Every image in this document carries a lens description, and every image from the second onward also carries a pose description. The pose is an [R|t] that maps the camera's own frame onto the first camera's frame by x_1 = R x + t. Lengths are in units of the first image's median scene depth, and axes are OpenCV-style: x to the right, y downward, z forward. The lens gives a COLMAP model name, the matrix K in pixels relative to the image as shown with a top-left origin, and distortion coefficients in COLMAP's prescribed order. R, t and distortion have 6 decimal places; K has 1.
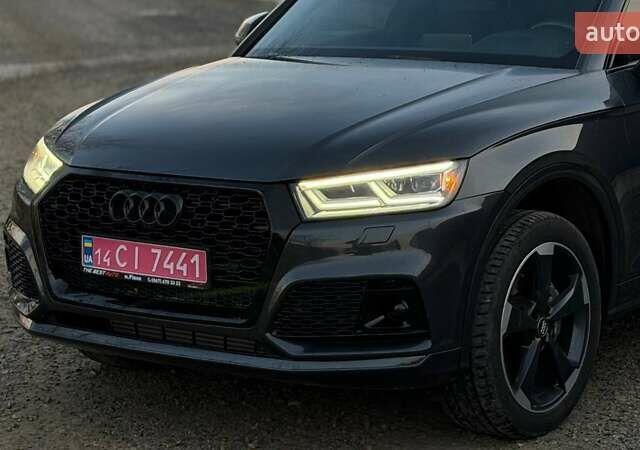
lens RADIAL K [[1932.6, 0, 320.2], [0, 1932.6, 222.5], [0, 0, 1]] dist [-0.257407, 0.000000]
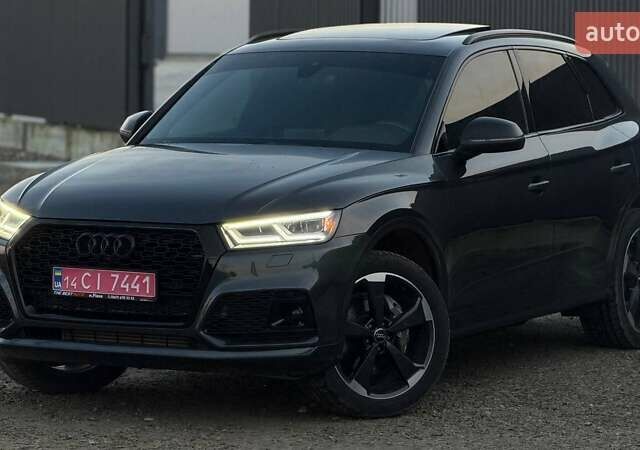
lens RADIAL K [[2467.5, 0, 319.9], [0, 2467.5, 225.5], [0, 0, 1]] dist [-0.229569, 0.000000]
pose [[0.990502, 0.006145, 0.137360, -0.182113], [0.004791, 0.996852, -0.079143, 0.118829], [-0.137414, 0.079049, 0.987354, -0.748462]]
